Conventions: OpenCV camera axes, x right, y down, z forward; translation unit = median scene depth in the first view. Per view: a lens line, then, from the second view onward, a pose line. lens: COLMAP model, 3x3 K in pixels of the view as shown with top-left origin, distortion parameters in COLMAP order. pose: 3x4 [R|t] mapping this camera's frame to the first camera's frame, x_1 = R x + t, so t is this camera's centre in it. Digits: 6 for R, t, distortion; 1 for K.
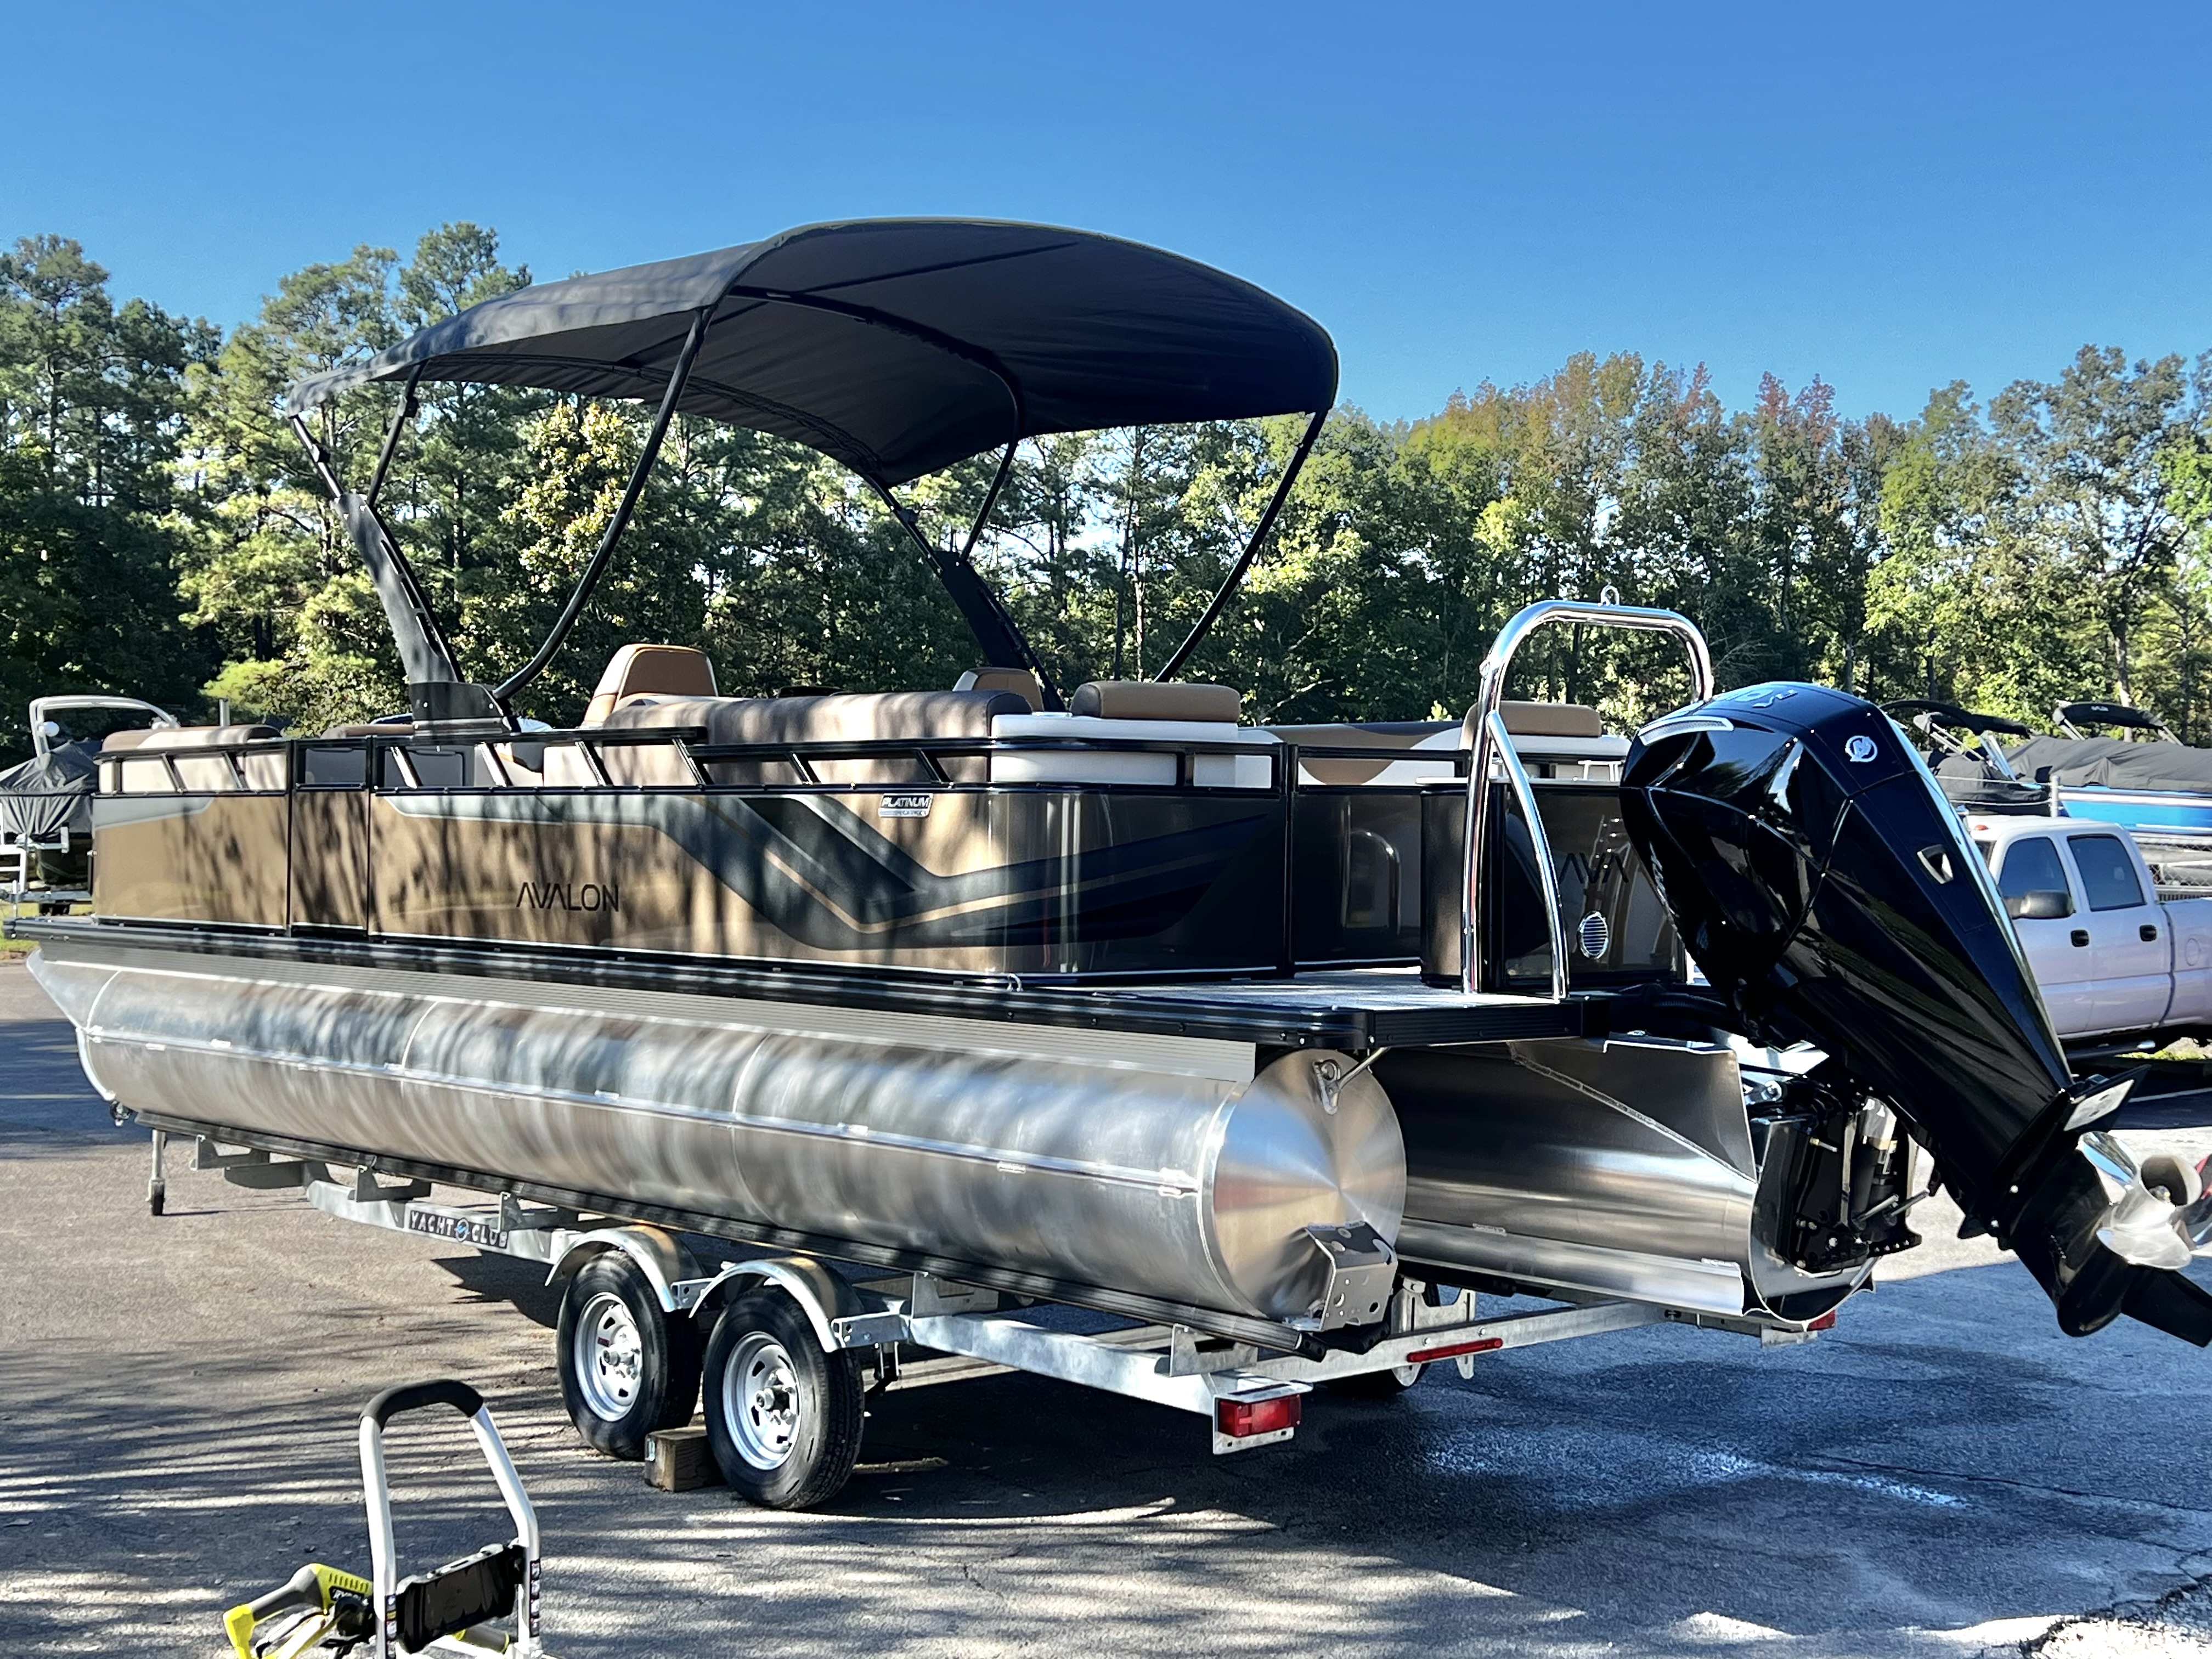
lens RADIAL K [[2812.9, 0, 1106.0], [0, 2812.9, 829.5], [0, 0, 1]] dist [0.330371, -1.162676]
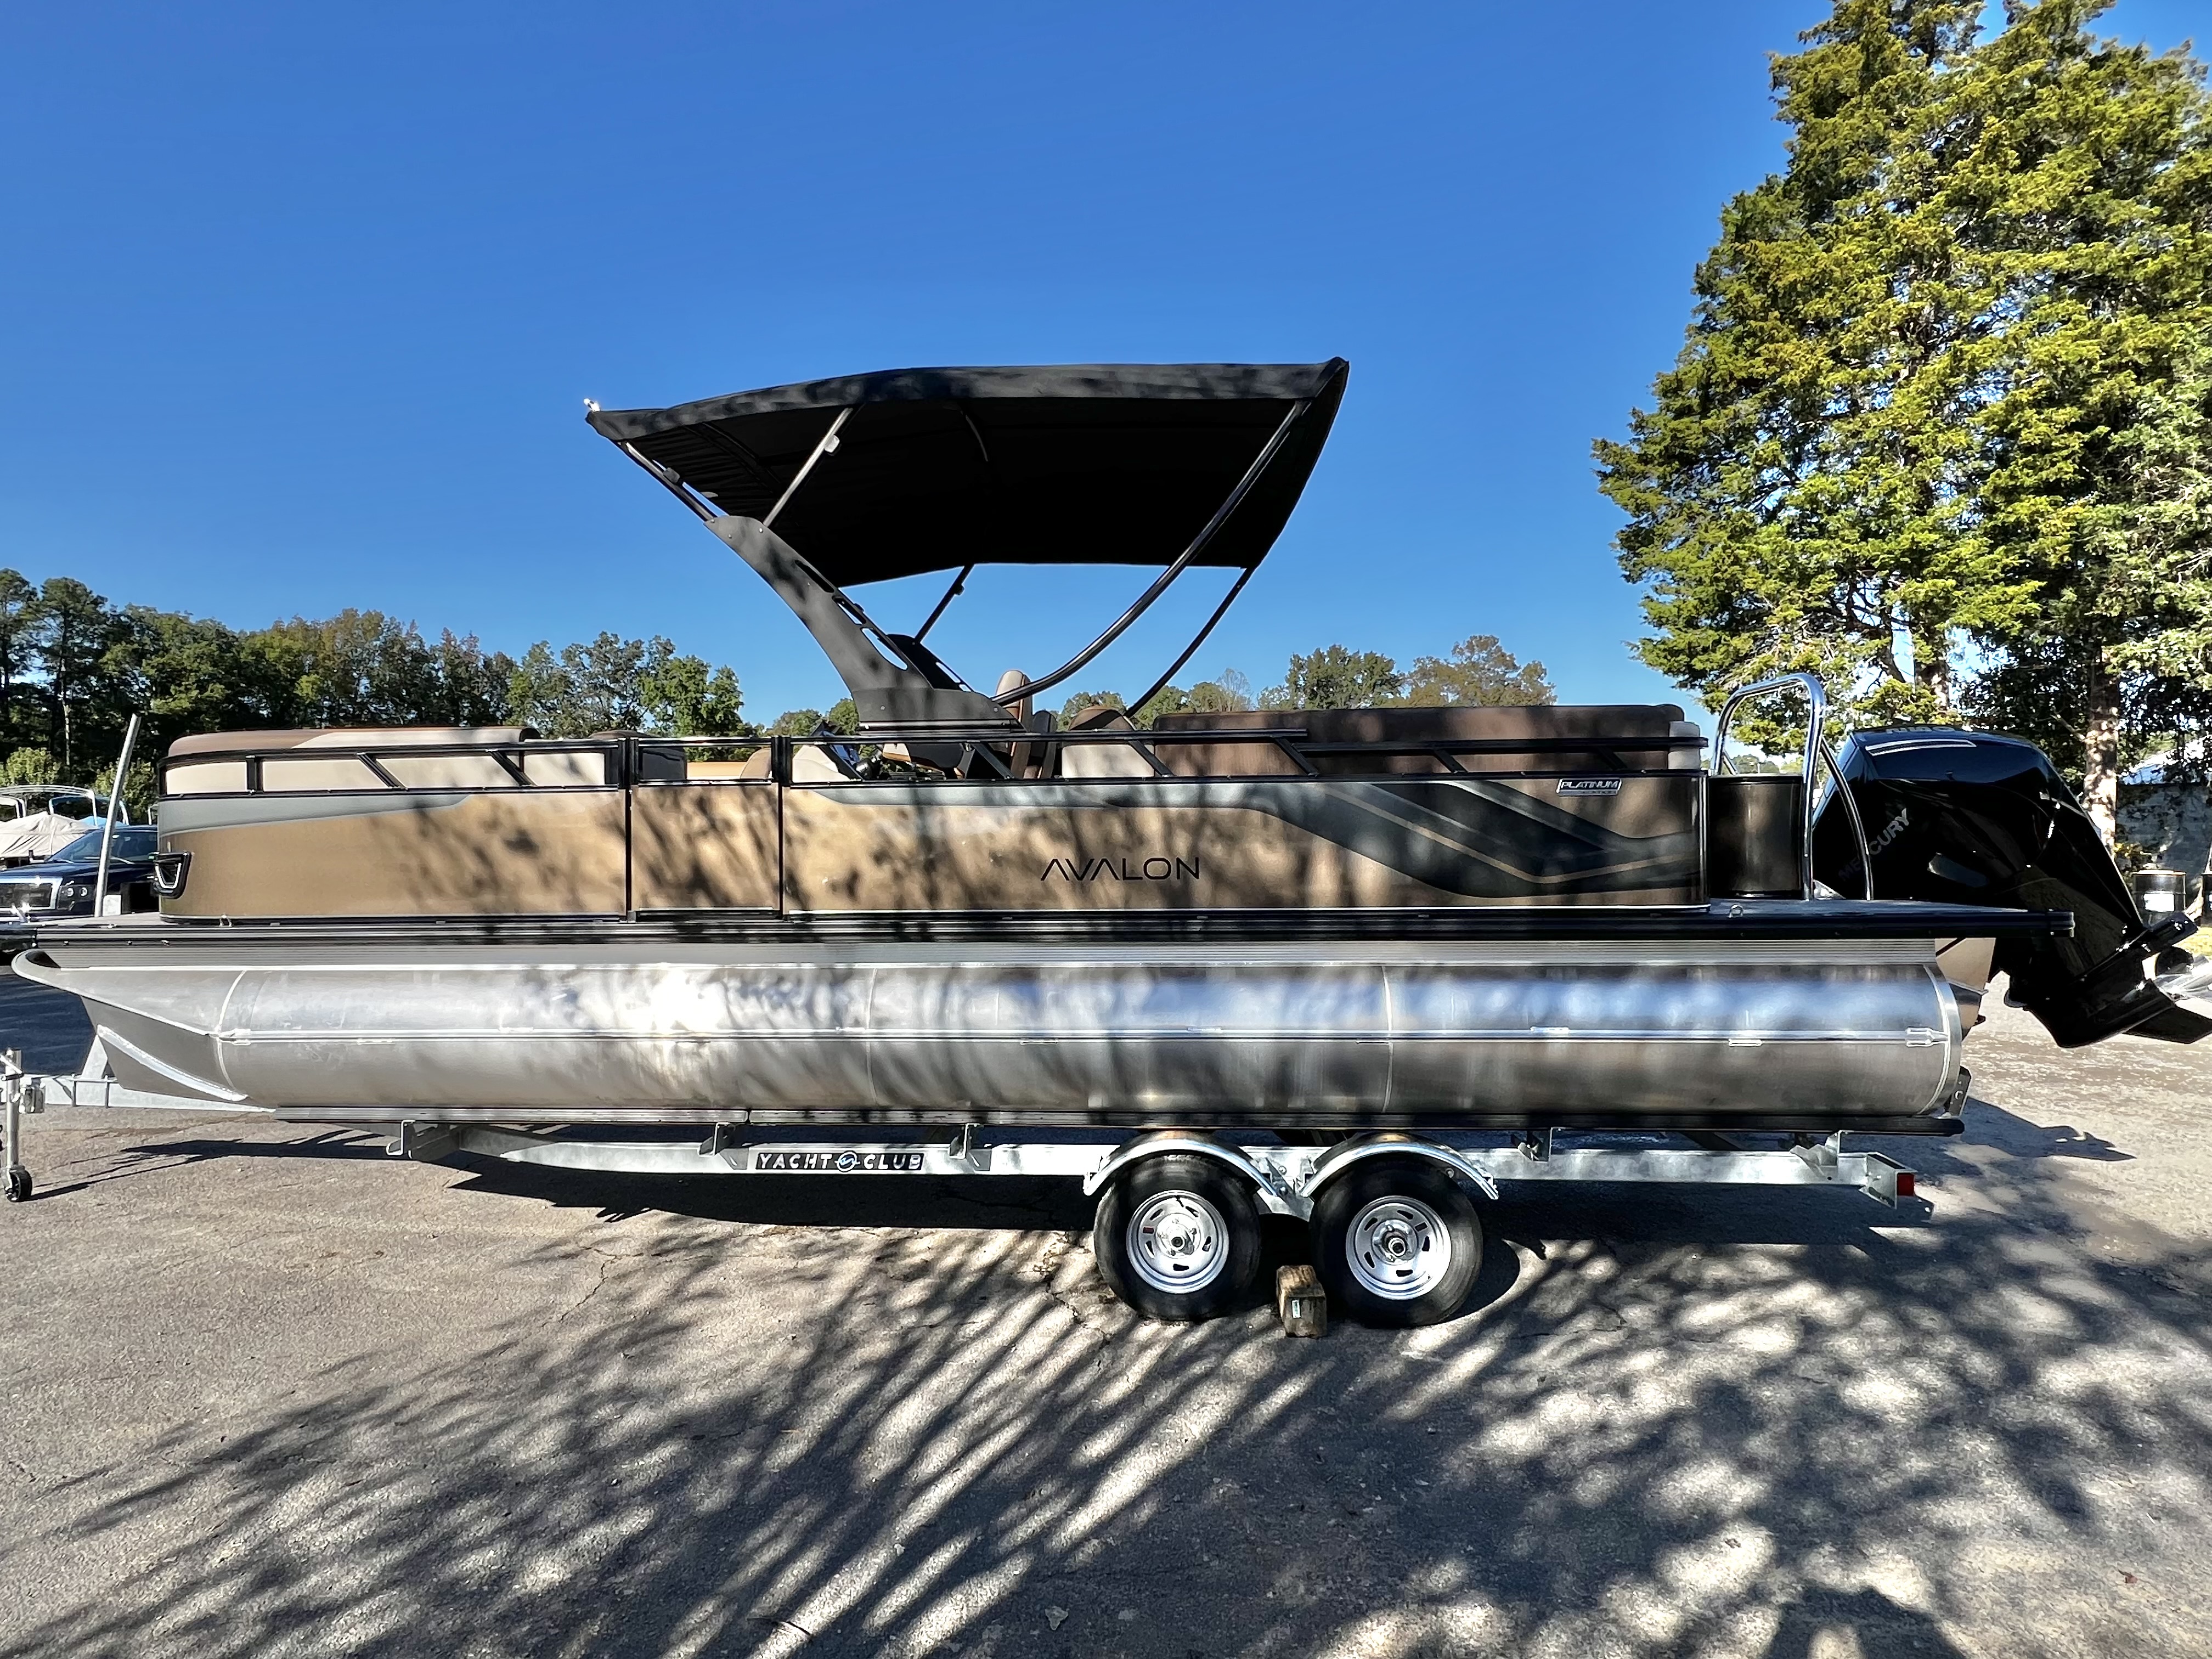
lens RADIAL K [[1136.8, 0, 1106.0], [0, 1136.8, 829.5], [0, 0, 1]] dist [-0.005866, -0.000977]
pose [[0.711563, -0.014535, 0.702471, -0.397023], [0.016858, 0.999851, 0.003612, 0.003800], [-0.702420, 0.009273, 0.711703, 0.498193]]
